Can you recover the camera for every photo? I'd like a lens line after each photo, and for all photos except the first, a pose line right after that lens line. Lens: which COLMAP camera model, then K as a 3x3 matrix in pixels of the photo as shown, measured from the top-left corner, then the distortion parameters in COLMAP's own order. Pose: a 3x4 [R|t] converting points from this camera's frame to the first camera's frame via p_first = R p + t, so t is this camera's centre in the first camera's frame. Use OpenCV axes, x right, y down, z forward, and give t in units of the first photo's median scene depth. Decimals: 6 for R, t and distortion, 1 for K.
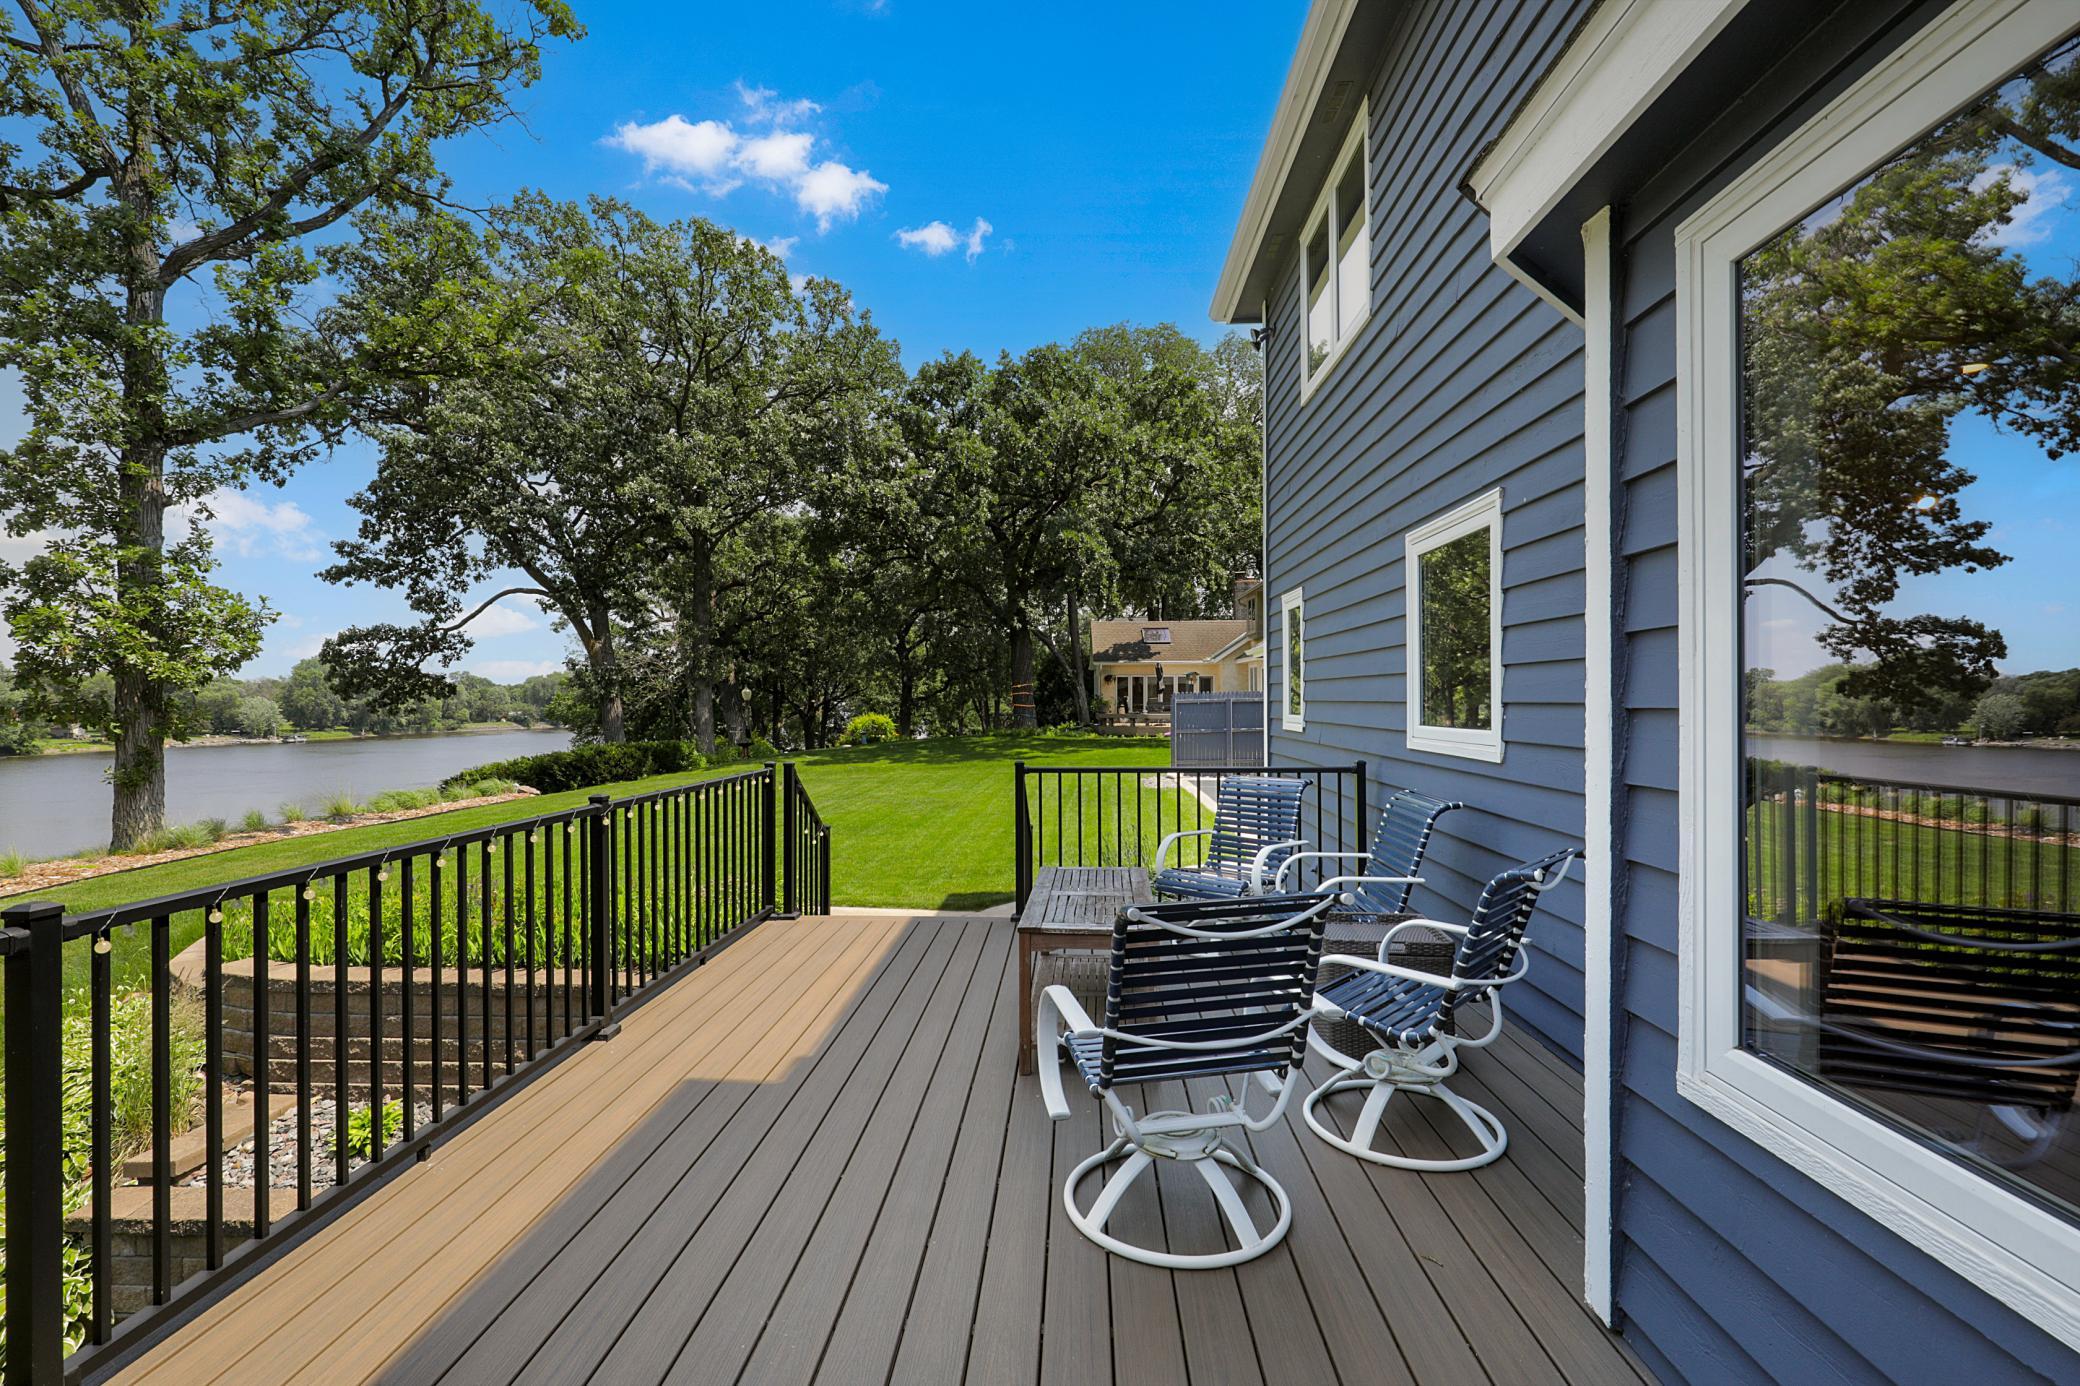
lens RADIAL K [[932.9, 0, 1018.3], [0, 932.9, 697.9], [0, 0, 1]] dist [0.004005, -0.000995]
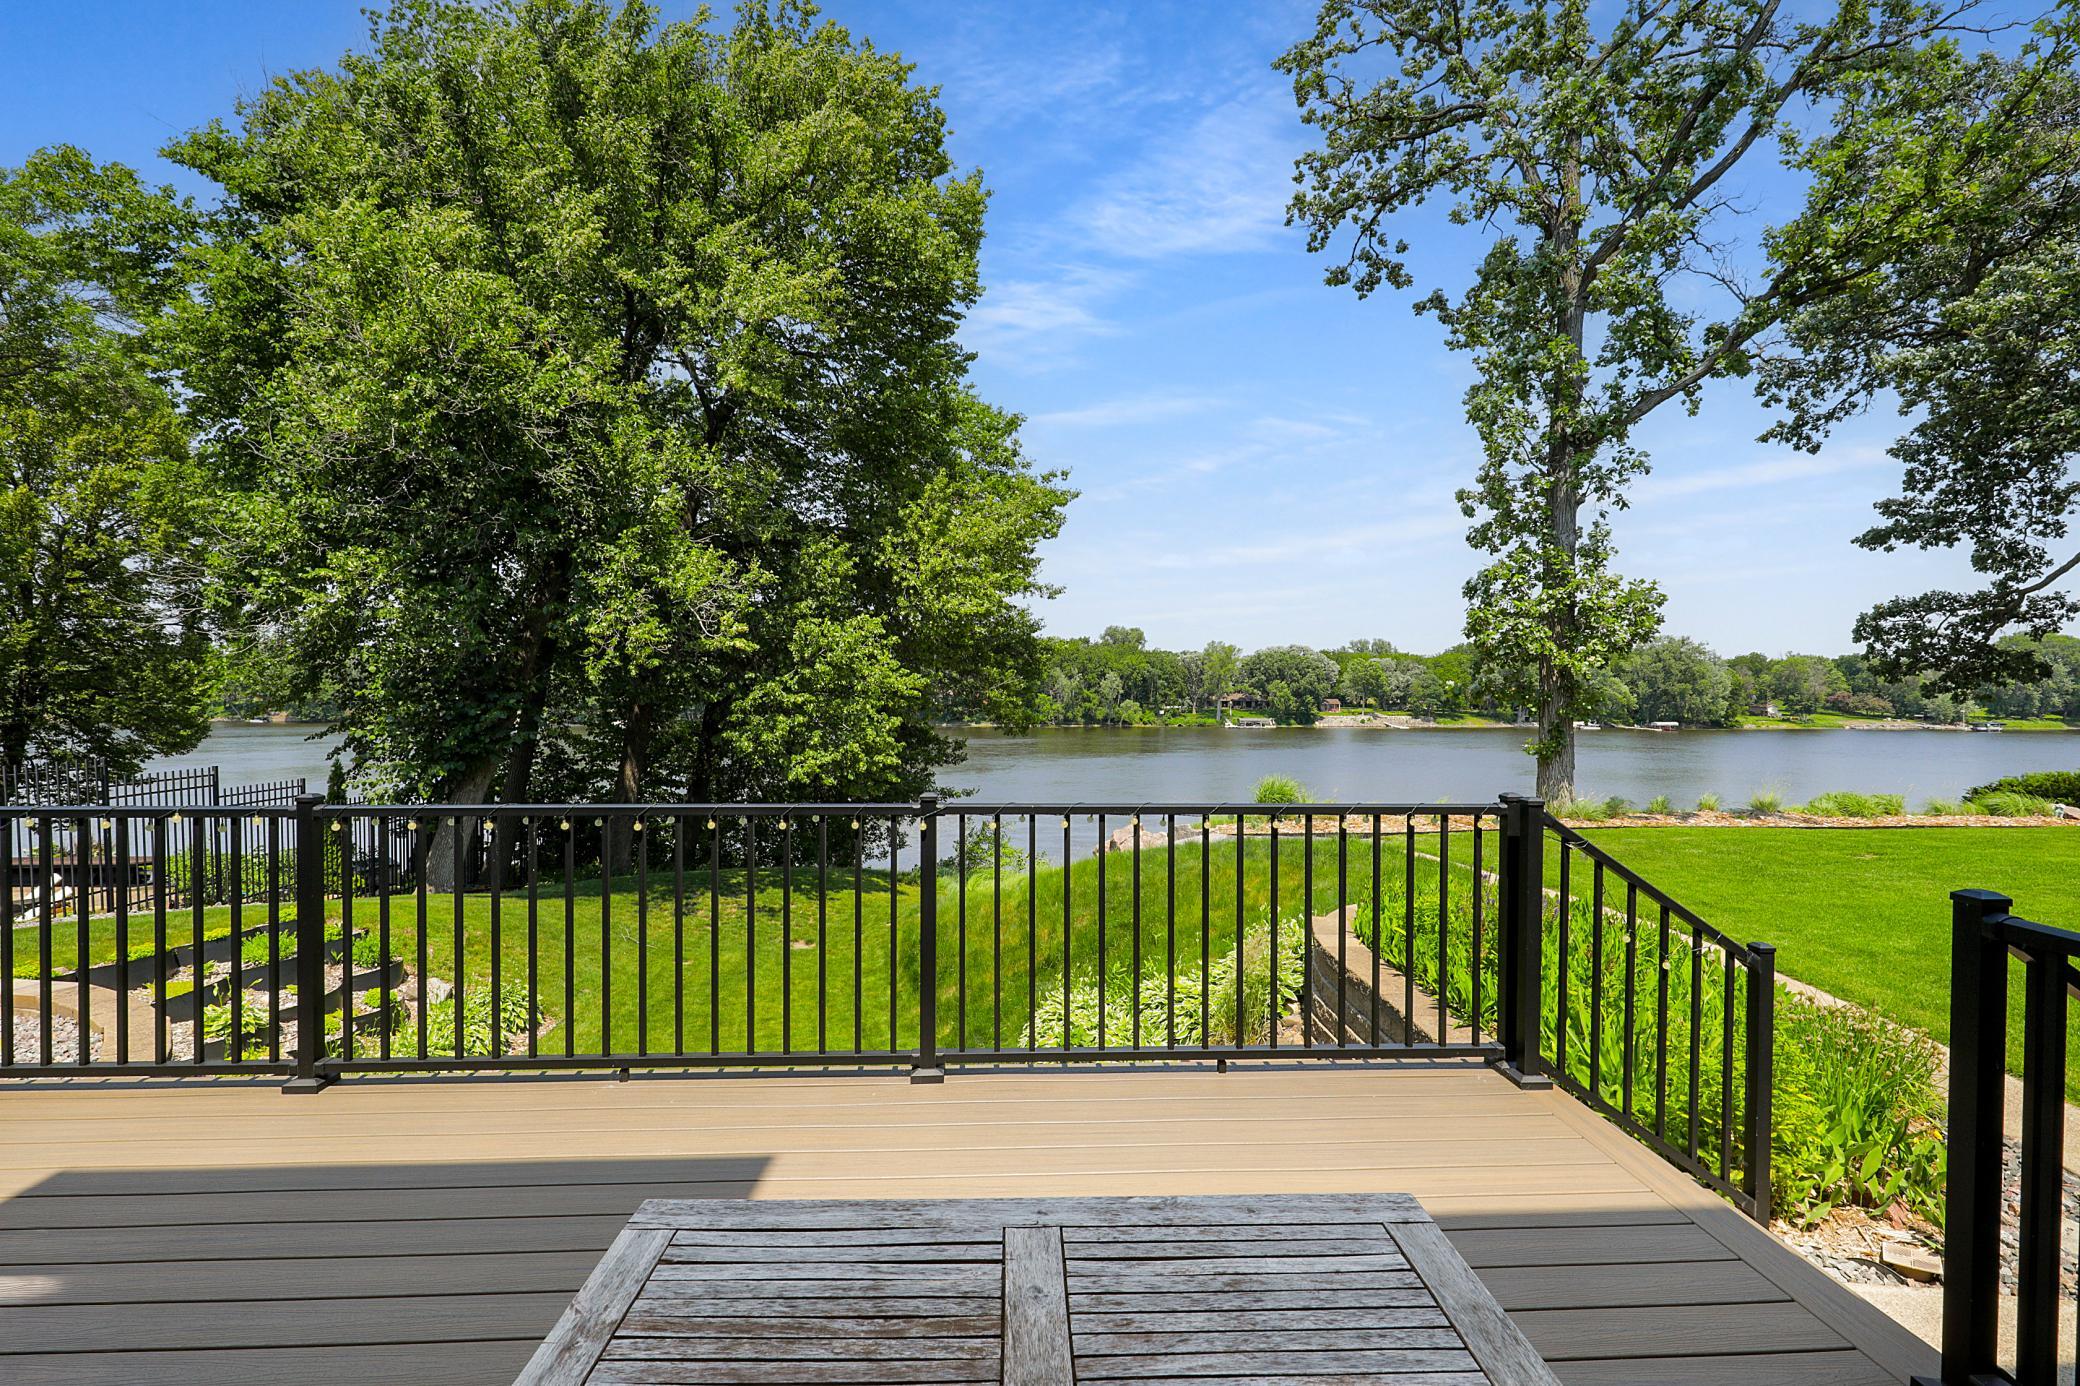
lens RADIAL K [[932.9, 0, 1039.1], [0, 932.9, 711.4], [0, 0, 1]] dist [0.004005, -0.000995]
pose [[0.100060, 0.035623, -0.994344, 0.069171], [-0.002502, 0.999365, 0.035551, -0.000161], [0.994978, -0.001069, 0.100085, 0.139563]]
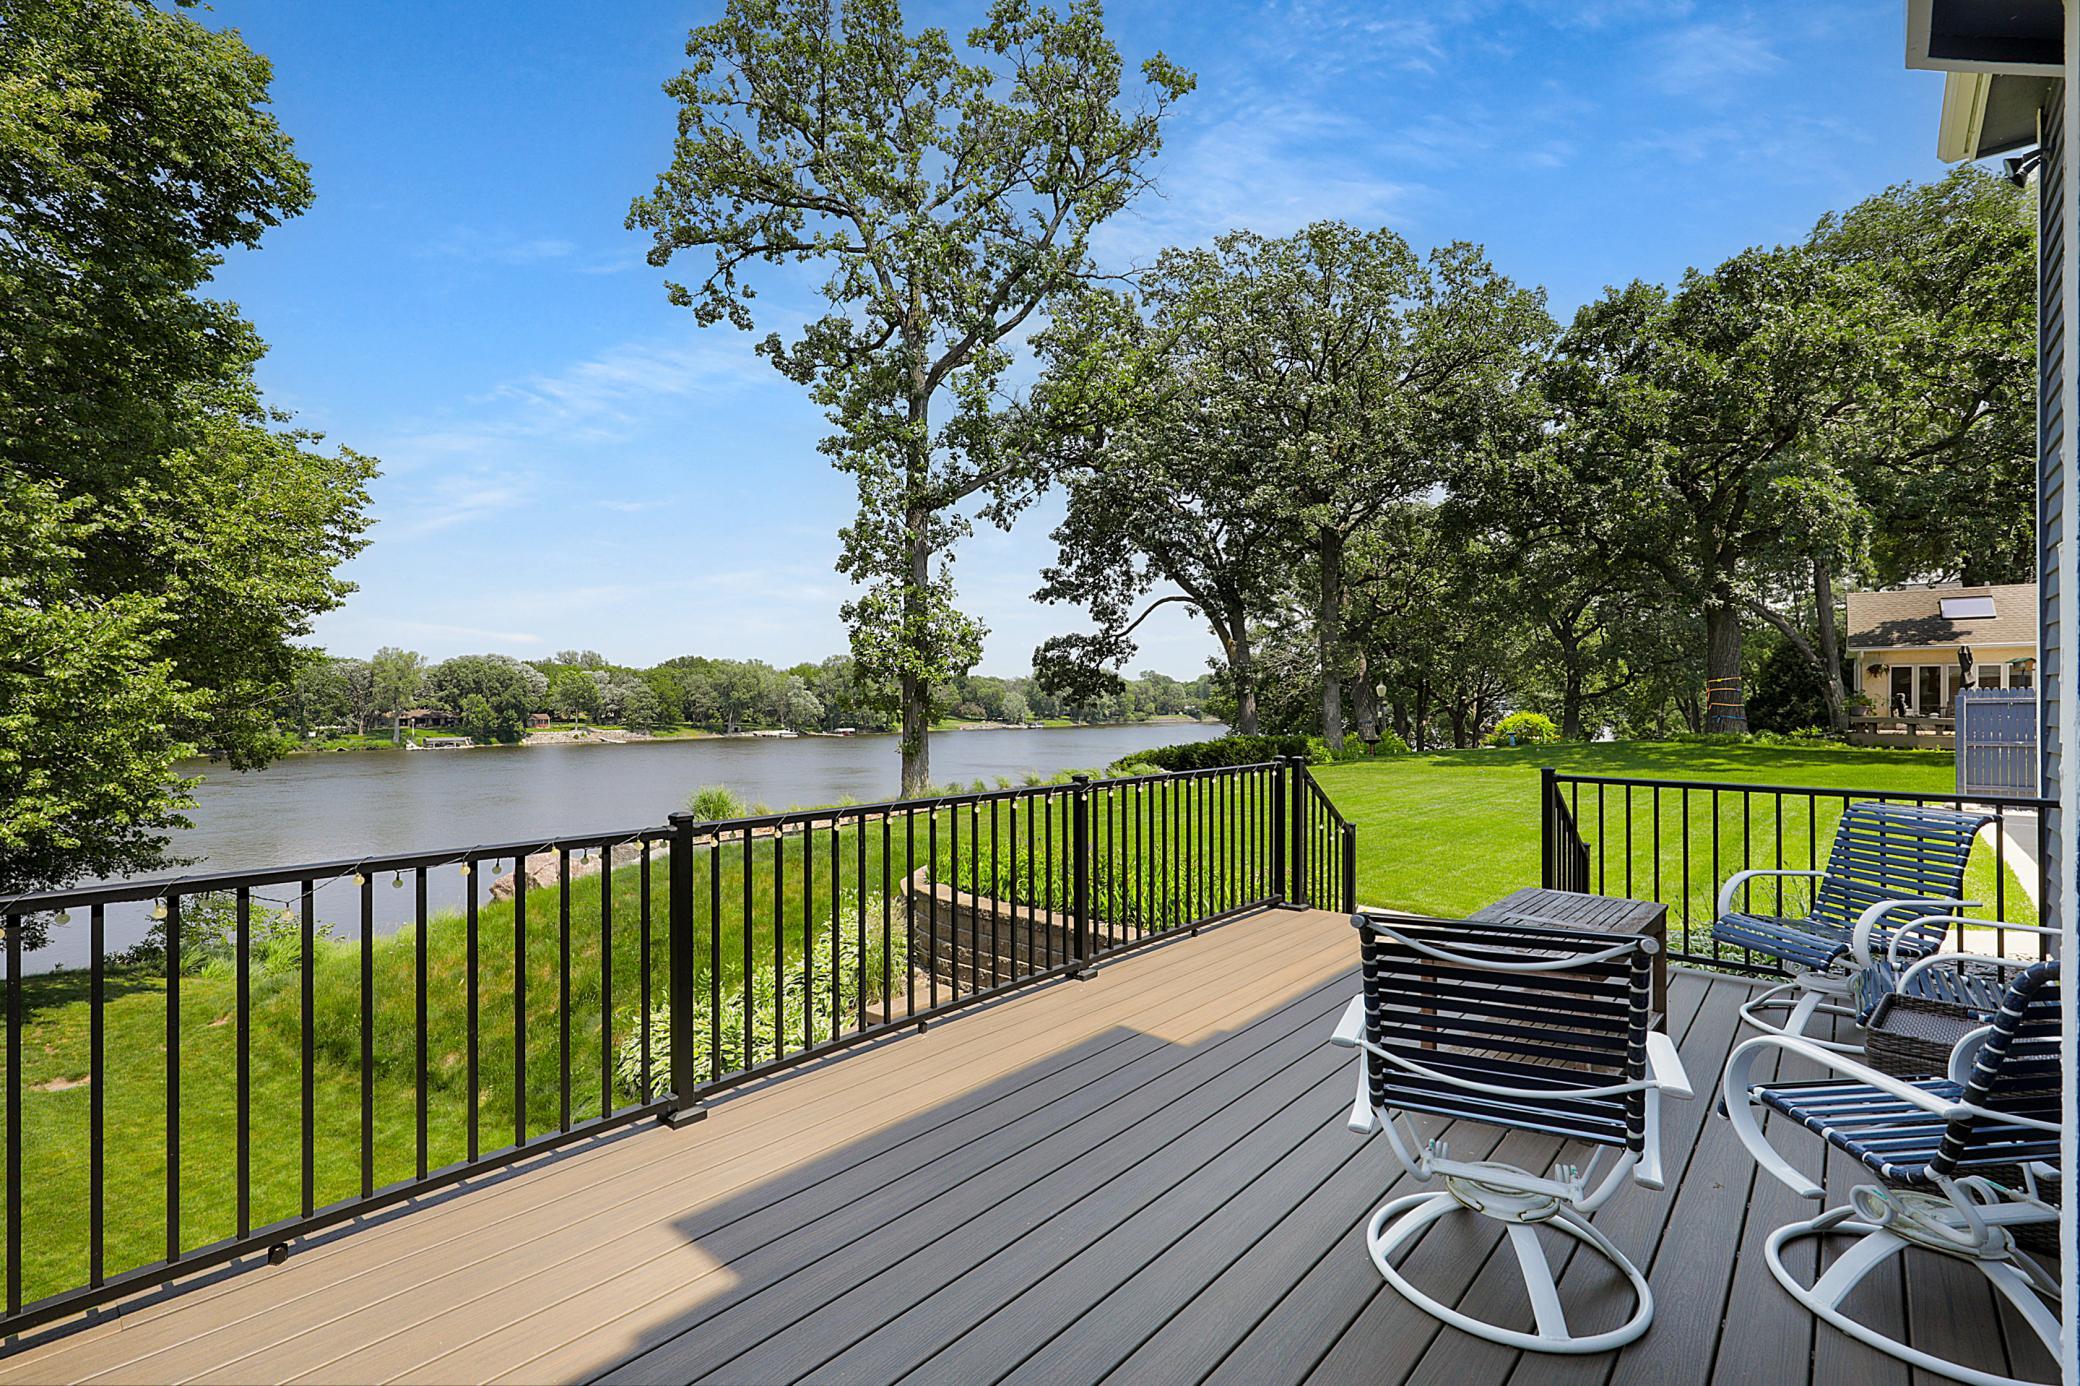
lens RADIAL K [[932.9, 0, 1030.4], [0, 932.9, 707.5], [0, 0, 1]] dist [0.004005, -0.000995]
pose [[0.786851, 0.010872, -0.617047, 0.032398], [-0.002131, 0.999887, 0.014900, -0.000086], [0.617139, -0.010409, 0.786786, 0.002927]]
